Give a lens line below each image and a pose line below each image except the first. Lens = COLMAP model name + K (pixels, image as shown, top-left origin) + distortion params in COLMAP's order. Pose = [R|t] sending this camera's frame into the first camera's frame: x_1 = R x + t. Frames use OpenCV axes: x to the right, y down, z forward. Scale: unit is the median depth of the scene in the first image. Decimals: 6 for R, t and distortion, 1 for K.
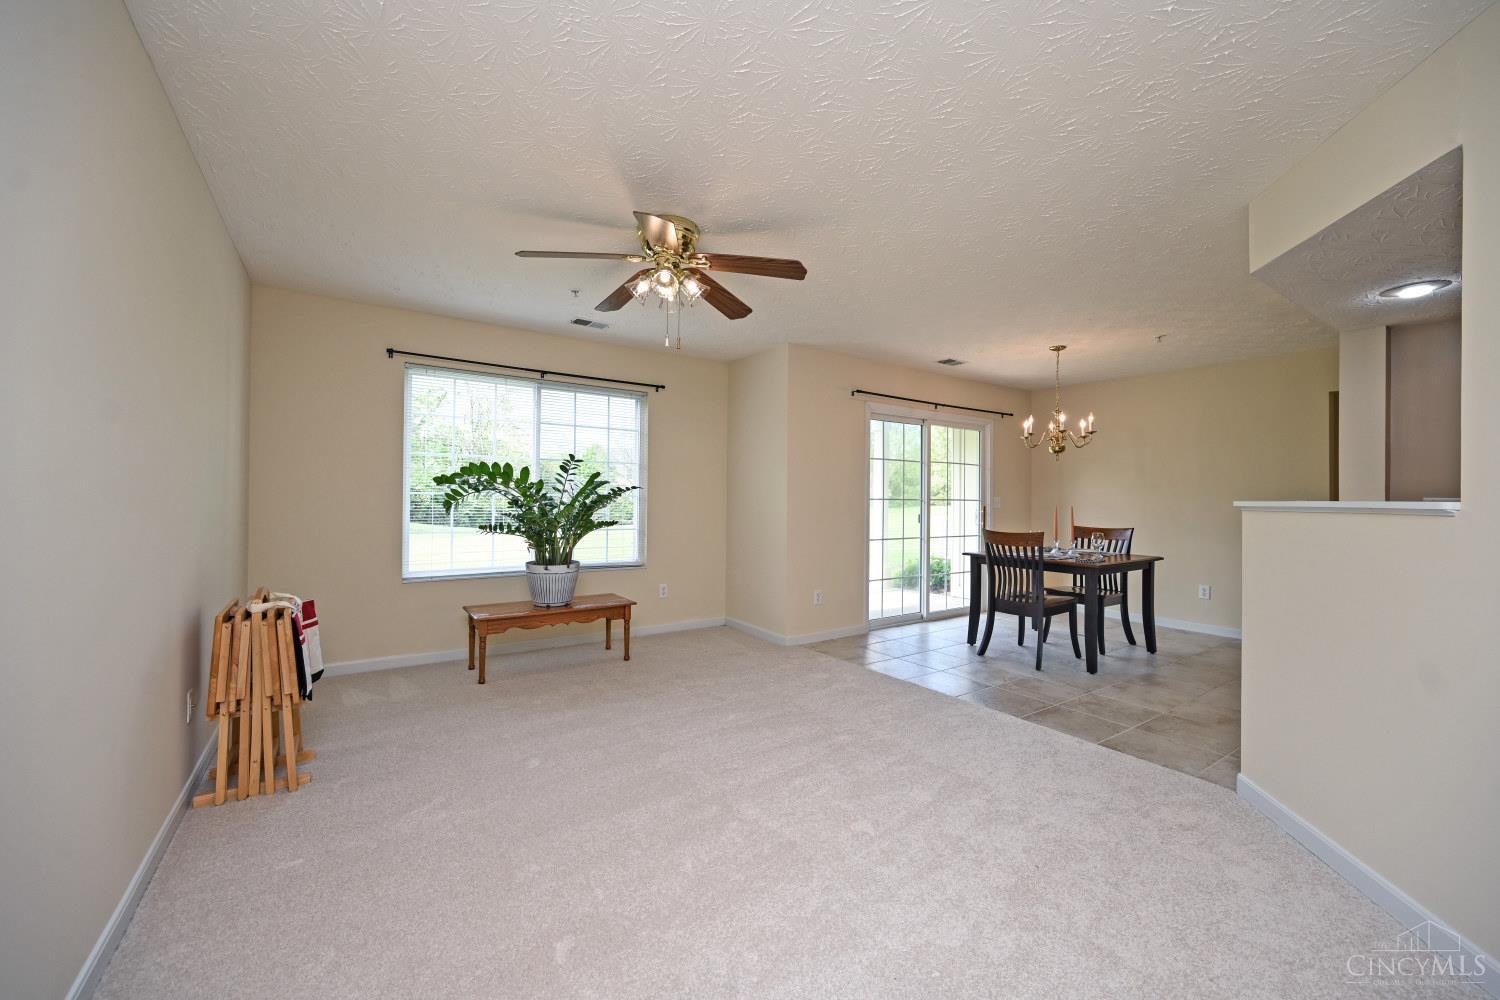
lens RADIAL K [[589.2, 0, 753.4], [0, 589.2, 497.3], [0, 0, 1]] dist [-0.000342, -0.000119]
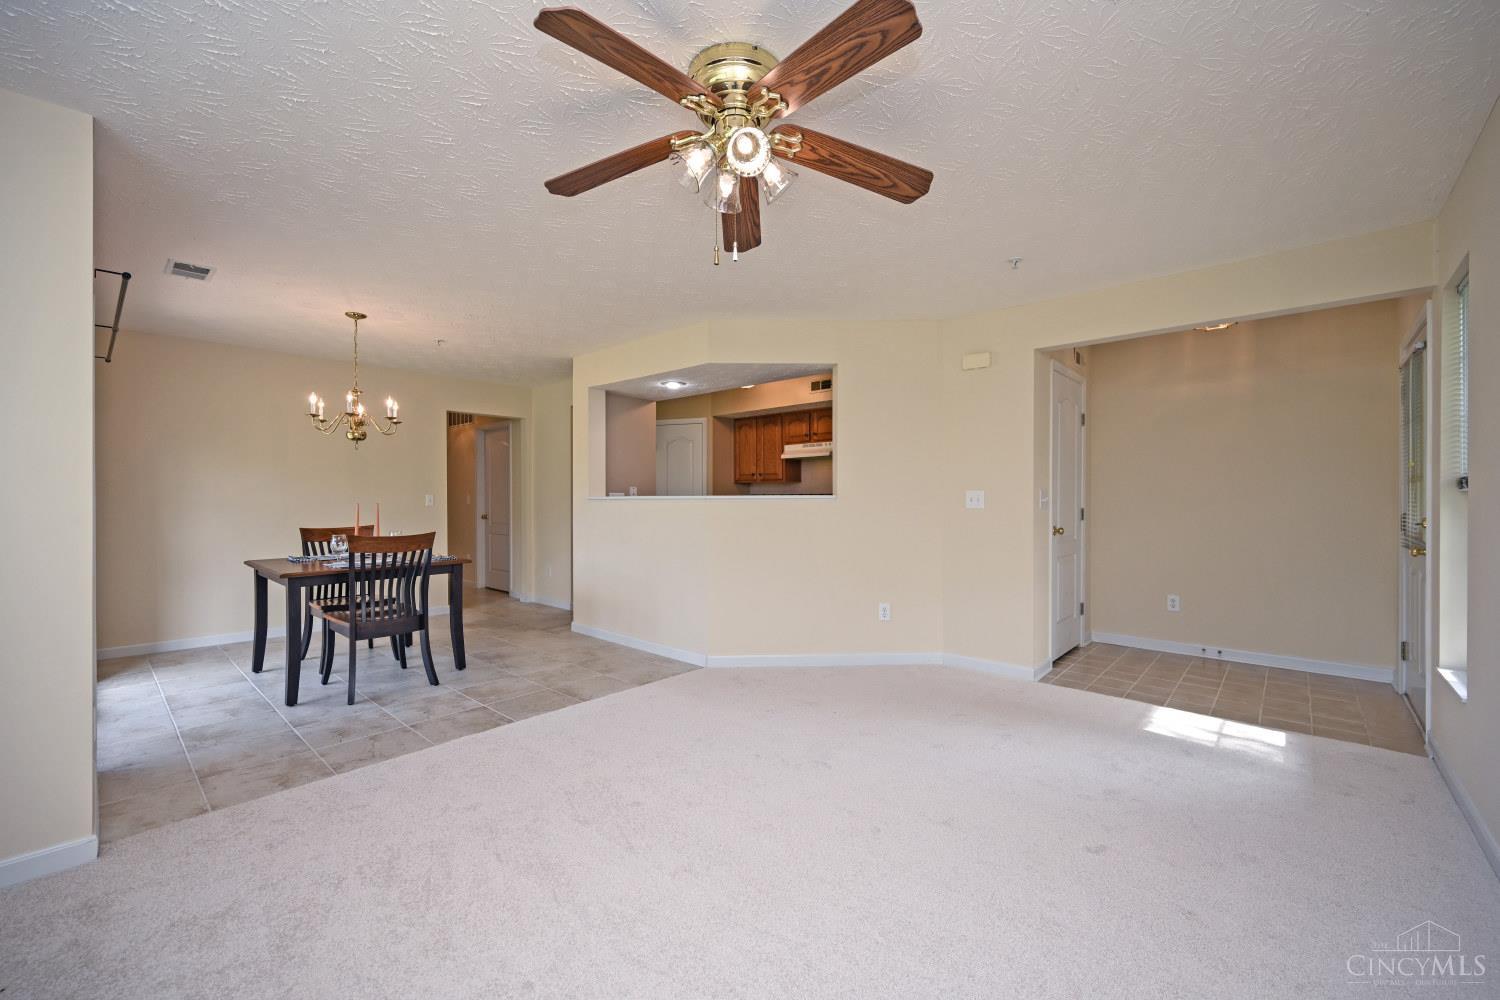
lens RADIAL K [[598.9, 0, 754.9], [0, 598.9, 497.4], [0, 0, 1]] dist [-0.000999, -0.000242]
pose [[-0.237903, -0.008502, 0.971252, -0.566426], [-0.002764, 0.999964, 0.008076, -0.002430], [-0.971285, -0.000764, -0.237918, 0.815351]]
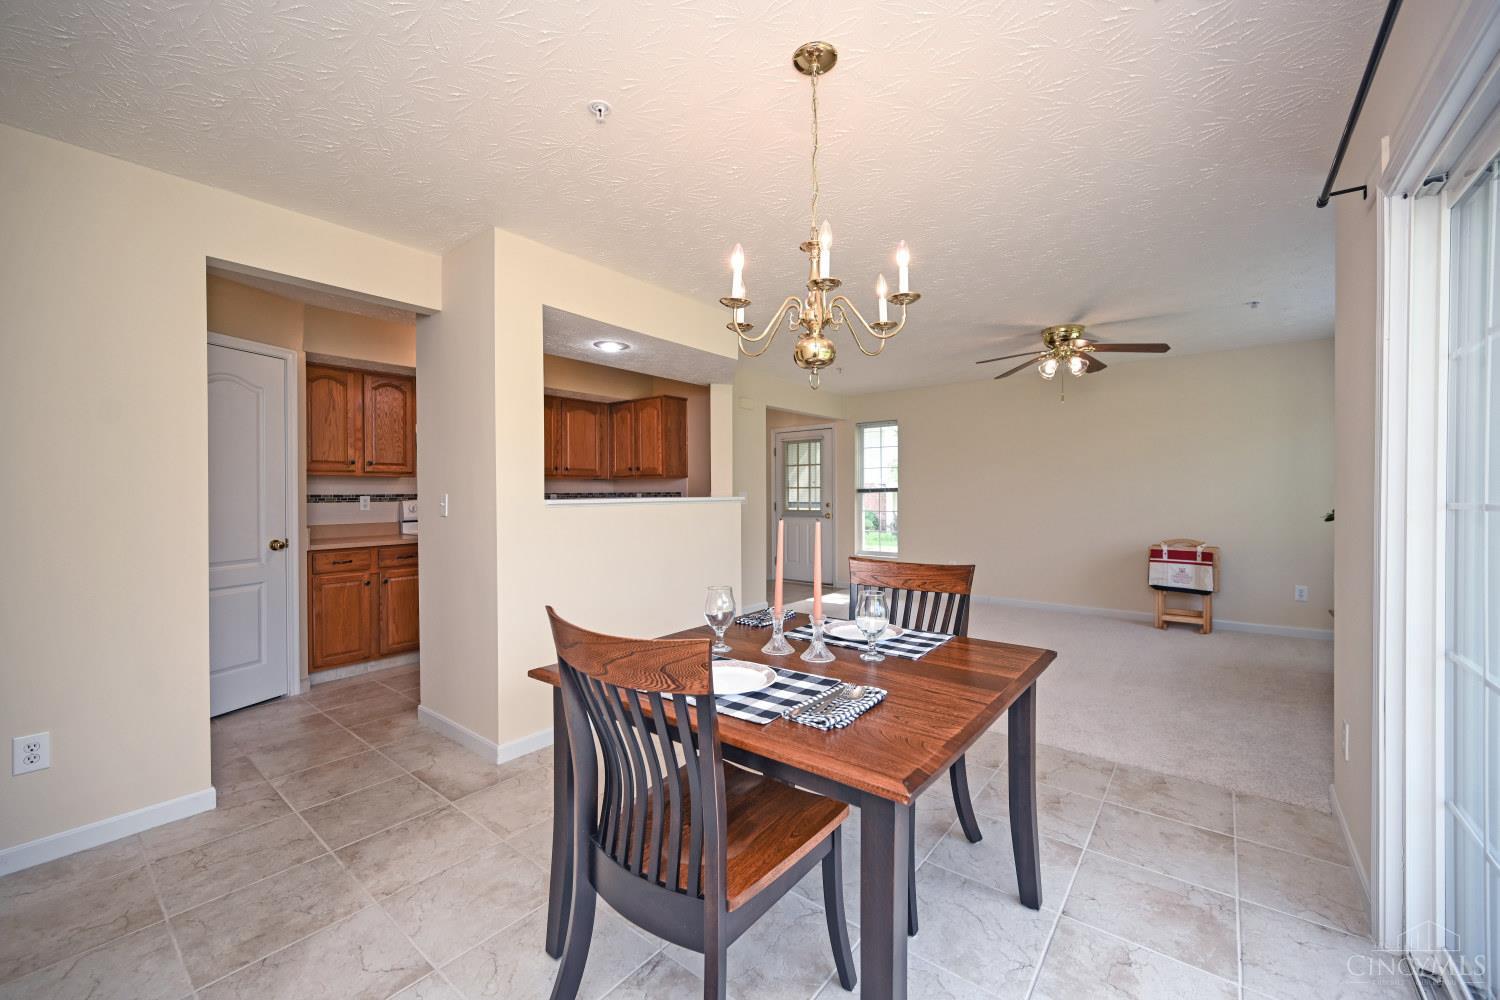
lens RADIAL K [[589.2, 0, 753.4], [0, 589.2, 497.3], [0, 0, 1]] dist [-0.000342, -0.000119]
pose [[-0.957375, -0.001612, -0.288843, 0.813431], [-0.001701, 0.999999, 0.000058, 0.004602], [0.288842, 0.000547, -0.957377, 1.654797]]
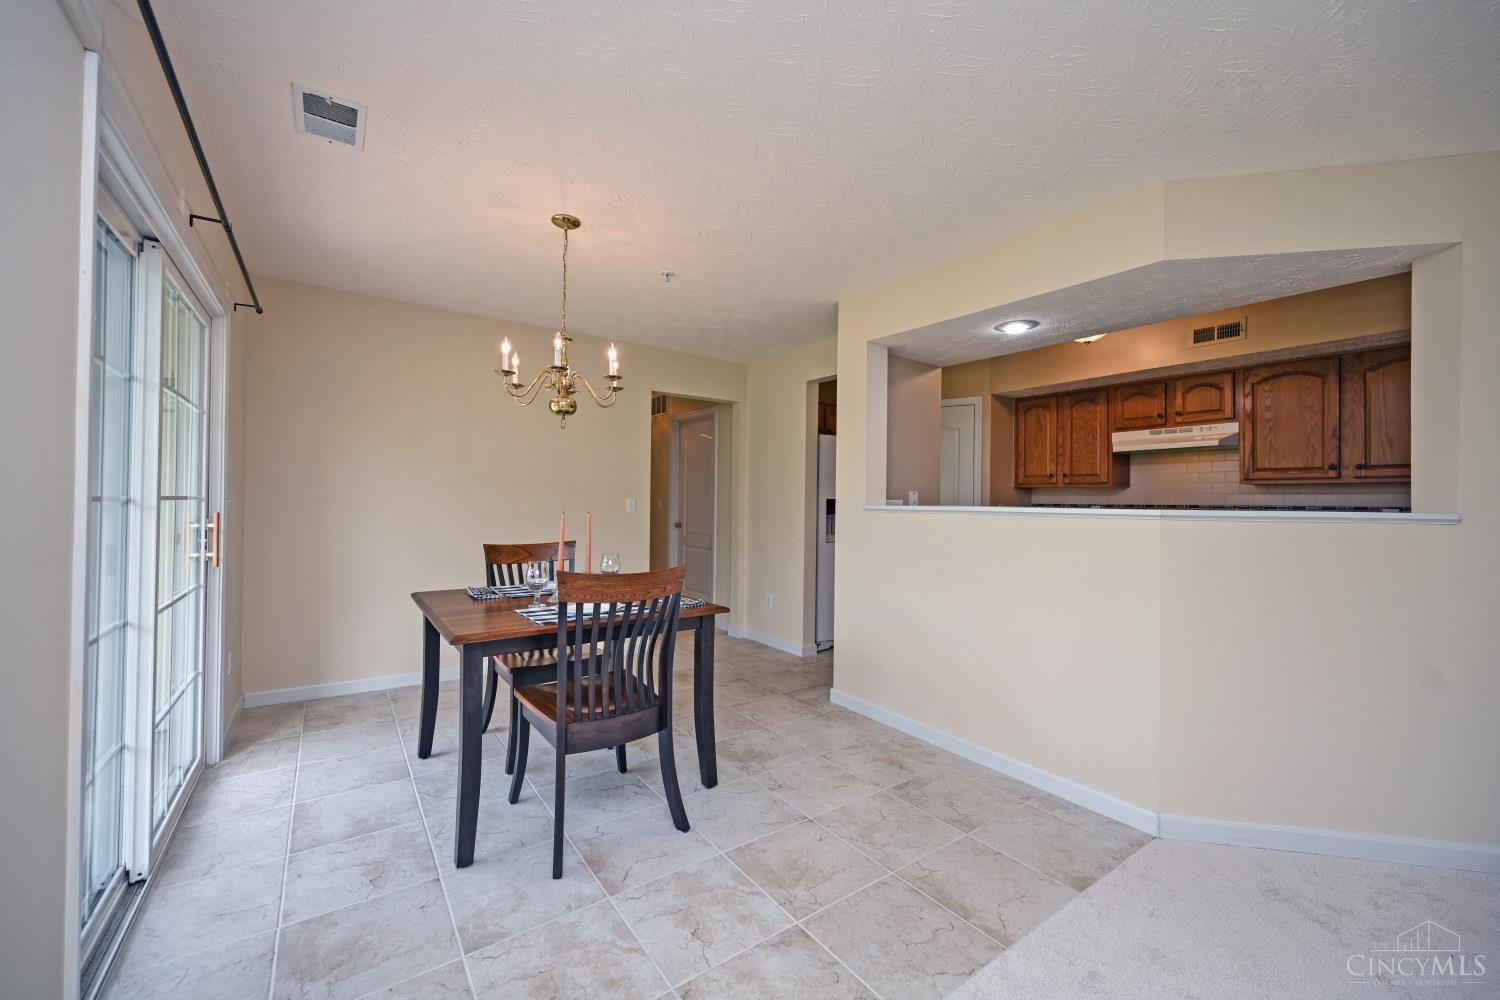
lens RADIAL K [[589.2, 0, 753.4], [0, 589.2, 497.3], [0, 0, 1]] dist [-0.000342, -0.000119]
pose [[-0.016806, 0.000015, 0.999859, -0.038521], [-0.016660, 0.999861, -0.000295, -0.001181], [-0.999720, -0.016663, -0.016804, 1.043908]]
